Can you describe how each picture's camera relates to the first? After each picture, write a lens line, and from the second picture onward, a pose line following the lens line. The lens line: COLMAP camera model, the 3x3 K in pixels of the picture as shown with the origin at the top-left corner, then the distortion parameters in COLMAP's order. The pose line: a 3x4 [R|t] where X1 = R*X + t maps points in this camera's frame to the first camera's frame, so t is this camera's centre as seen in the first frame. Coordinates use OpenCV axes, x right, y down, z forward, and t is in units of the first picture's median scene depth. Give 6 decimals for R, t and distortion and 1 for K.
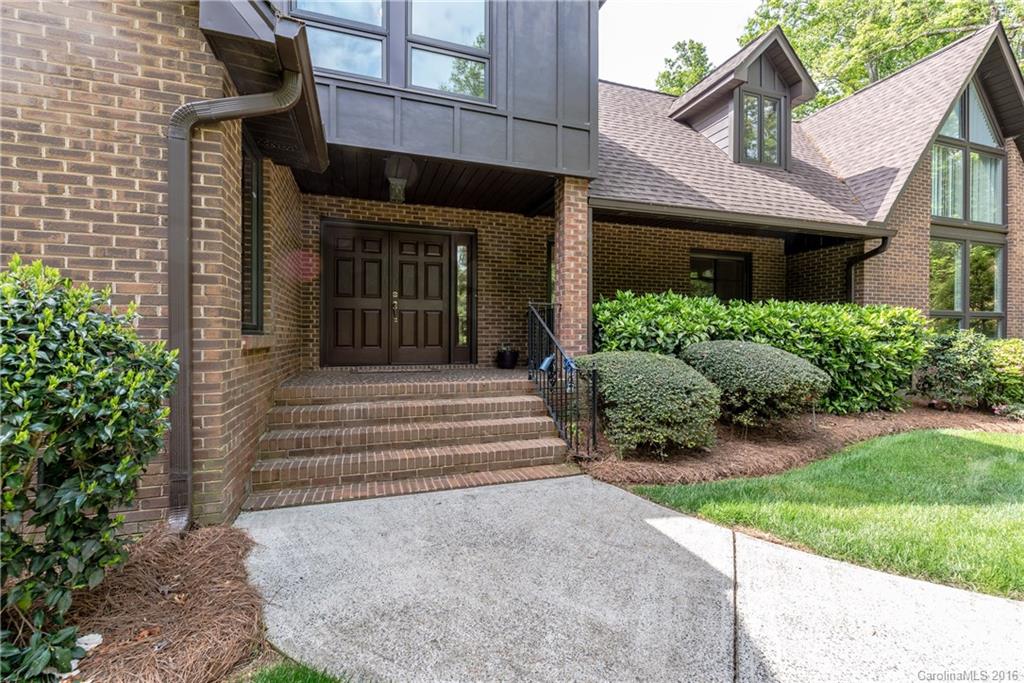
lens RADIAL K [[442.9, 0, 513.0], [0, 442.9, 341.8], [0, 0, 1]] dist [0.004208, -0.001715]
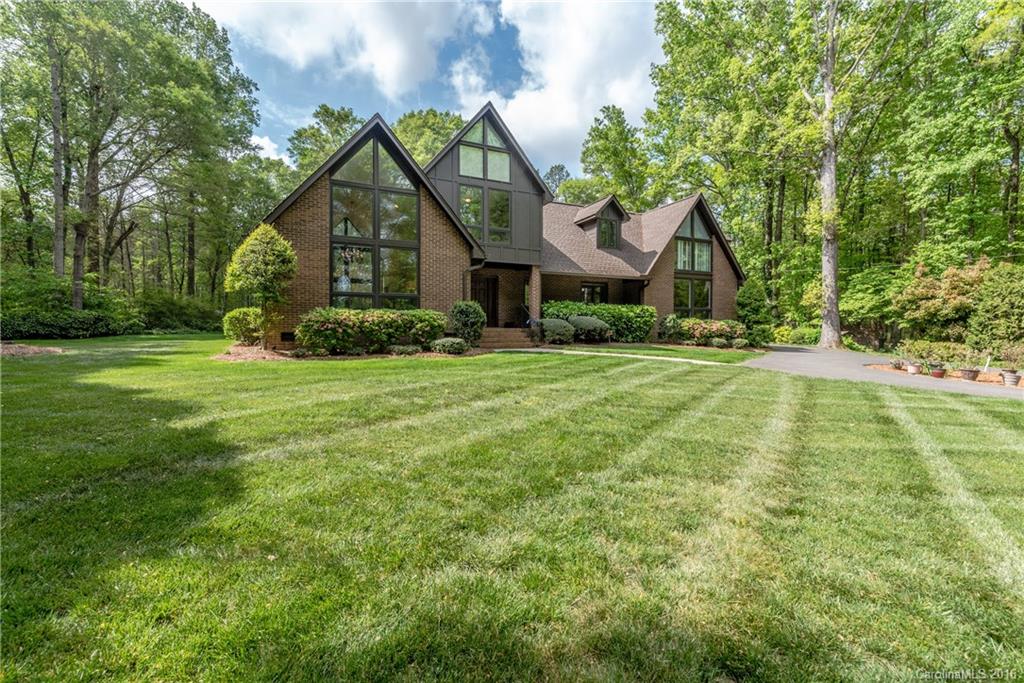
lens RADIAL K [[442.9, 0, 510.6], [0, 442.9, 338.9], [0, 0, 1]] dist [0.004208, -0.001715]
pose [[0.994198, -0.002083, 0.107547, -0.307396], [0.001794, 0.999995, 0.002788, 0.122100], [-0.107553, -0.002579, 0.994196, -1.730533]]
